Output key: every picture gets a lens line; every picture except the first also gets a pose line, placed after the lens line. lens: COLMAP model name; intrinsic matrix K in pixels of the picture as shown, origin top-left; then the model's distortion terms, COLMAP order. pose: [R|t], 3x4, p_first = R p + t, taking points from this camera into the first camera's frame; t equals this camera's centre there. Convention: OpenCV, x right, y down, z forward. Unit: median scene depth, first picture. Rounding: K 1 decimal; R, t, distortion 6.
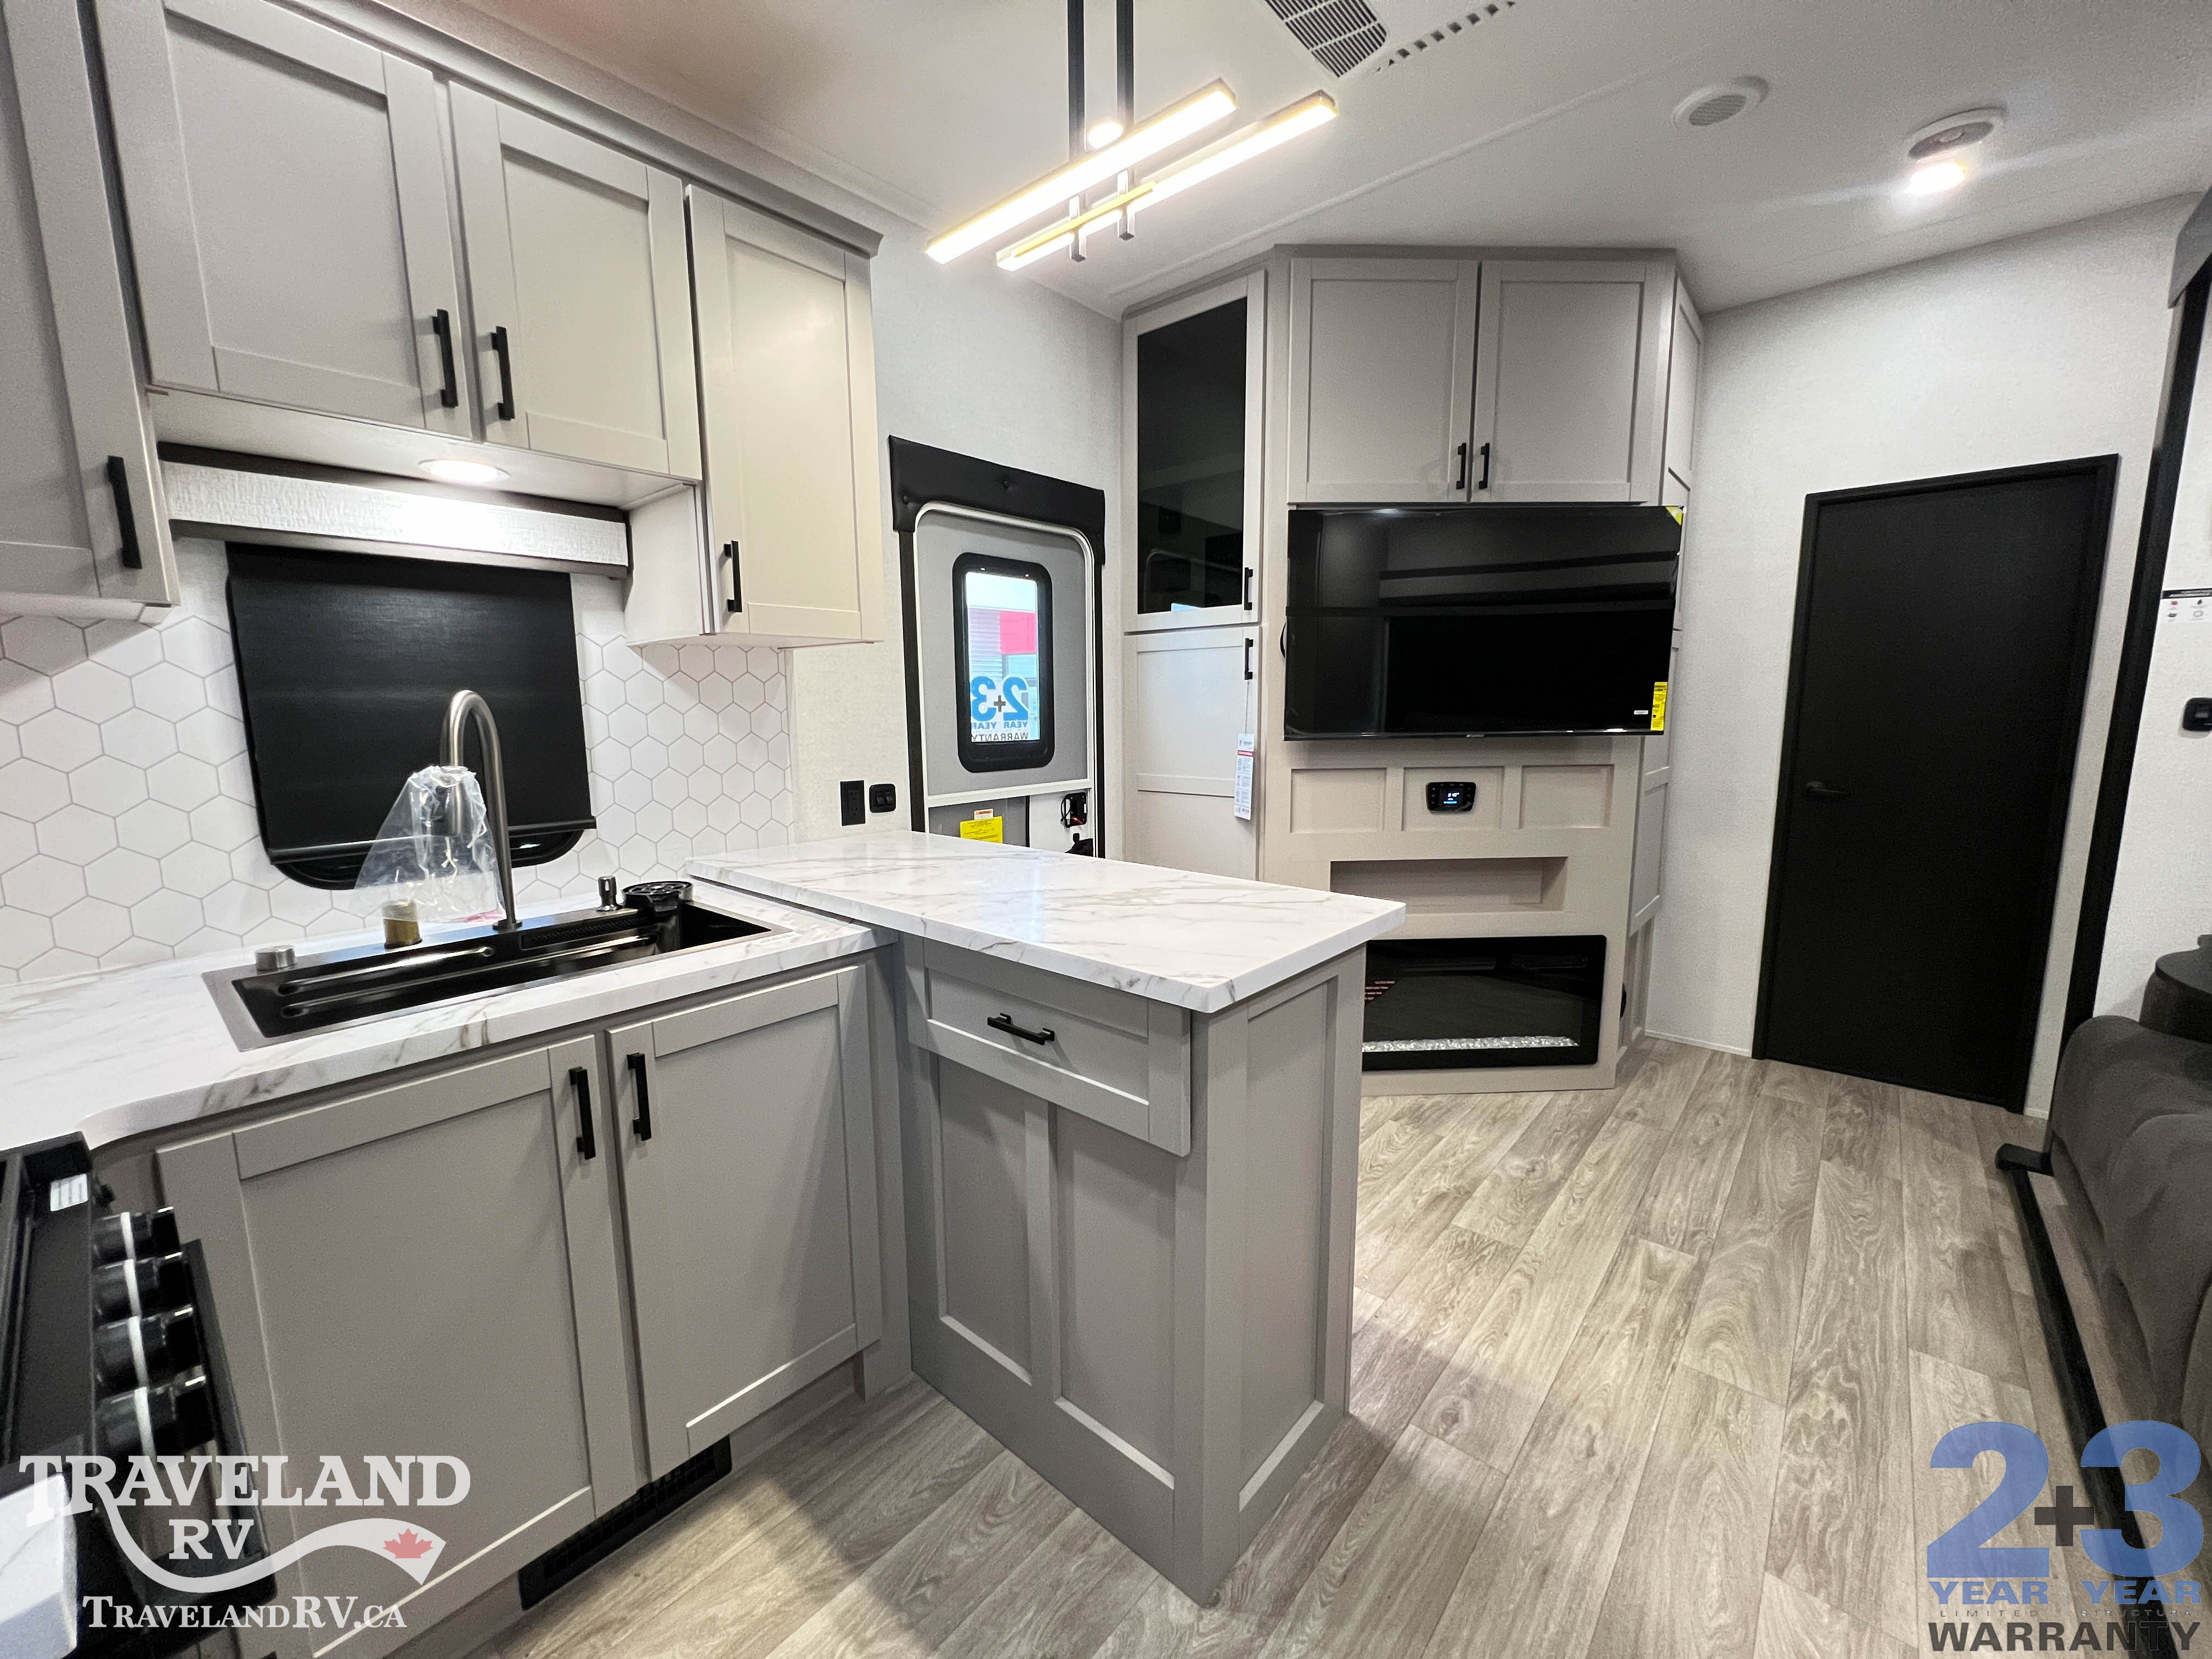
lens RADIAL K [[881.9, 0, 1101.2], [0, 881.9, 826.2], [0, 0, 1]] dist [-0.000959, 0.000544]
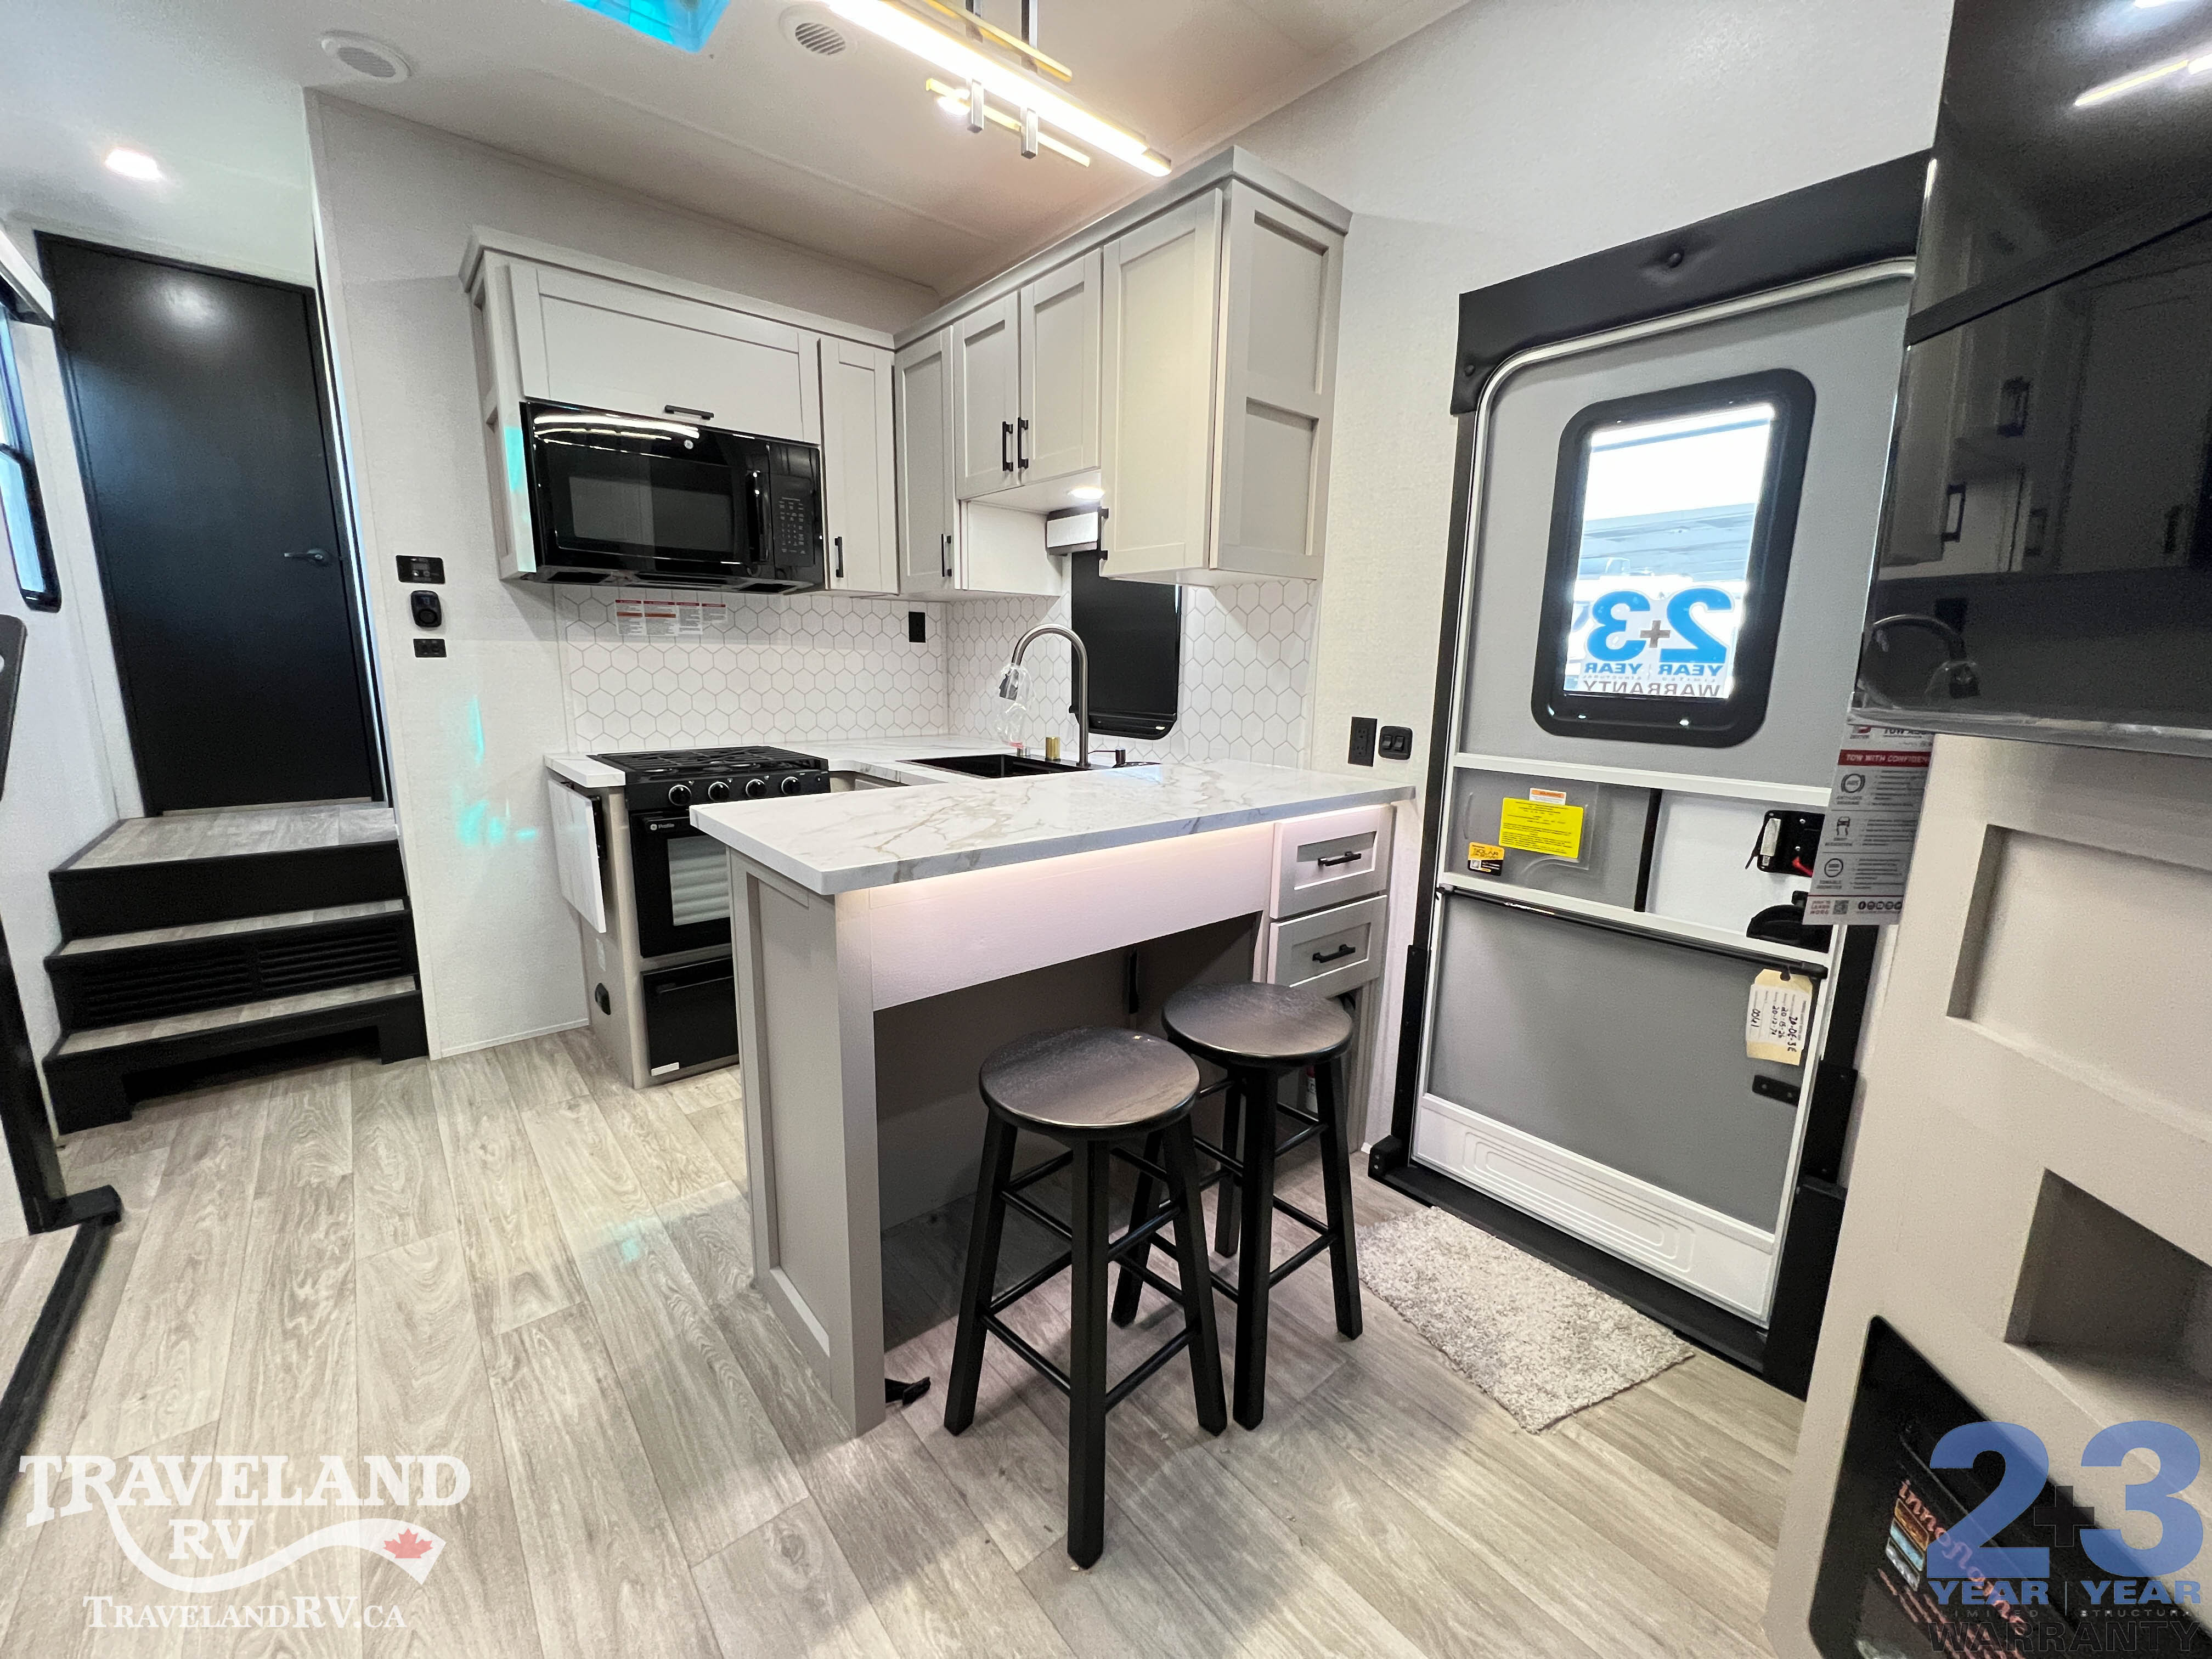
lens RADIAL K [[881.9, 0, 1103.6], [0, 881.9, 825.7], [0, 0, 1]] dist [-0.000959, 0.000544]
pose [[-0.147792, 0.192917, -0.970021, 0.630943], [-0.155213, 0.964114, 0.215391, -0.092017], [0.976763, 0.182393, -0.112545, 0.797084]]
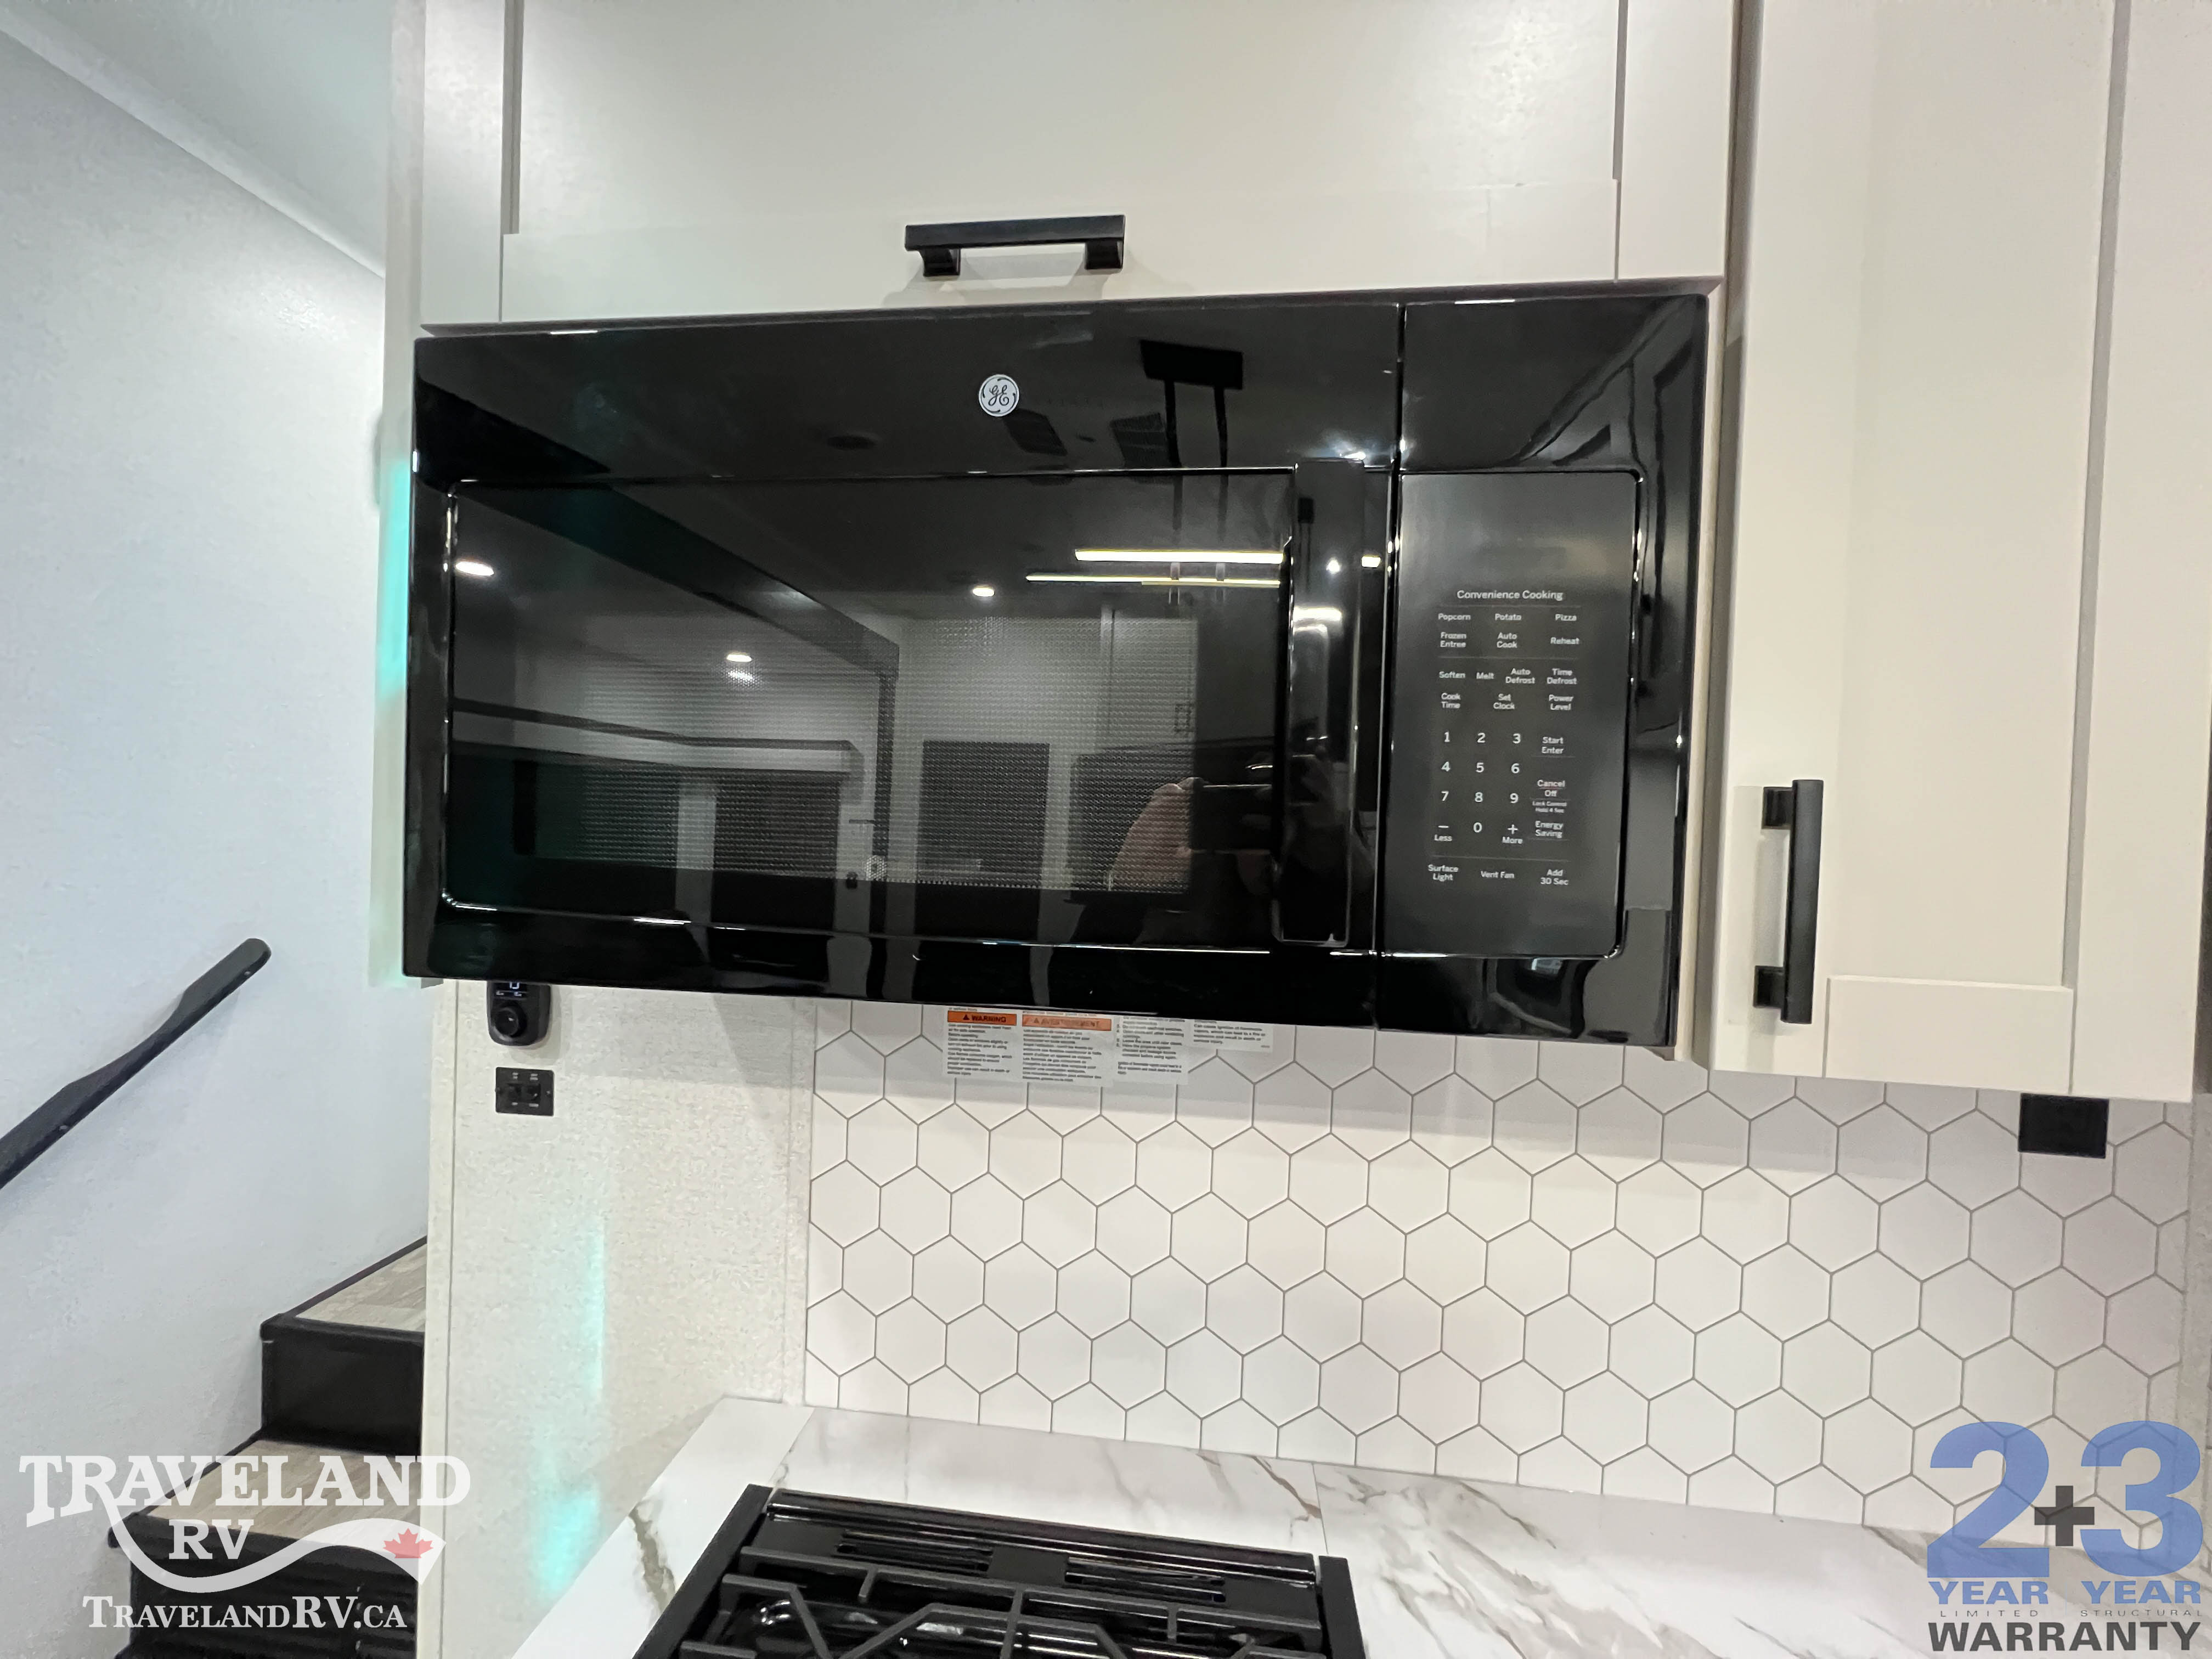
lens RADIAL K [[881.9, 0, 1102.1], [0, 881.9, 829.8], [0, 0, 1]] dist [-0.000959, 0.000544]
pose [[-0.820969, -0.006862, -0.570931, -0.261695], [-0.108276, 0.983655, 0.143873, -0.153568], [0.560612, 0.179934, -0.808293, 0.339571]]
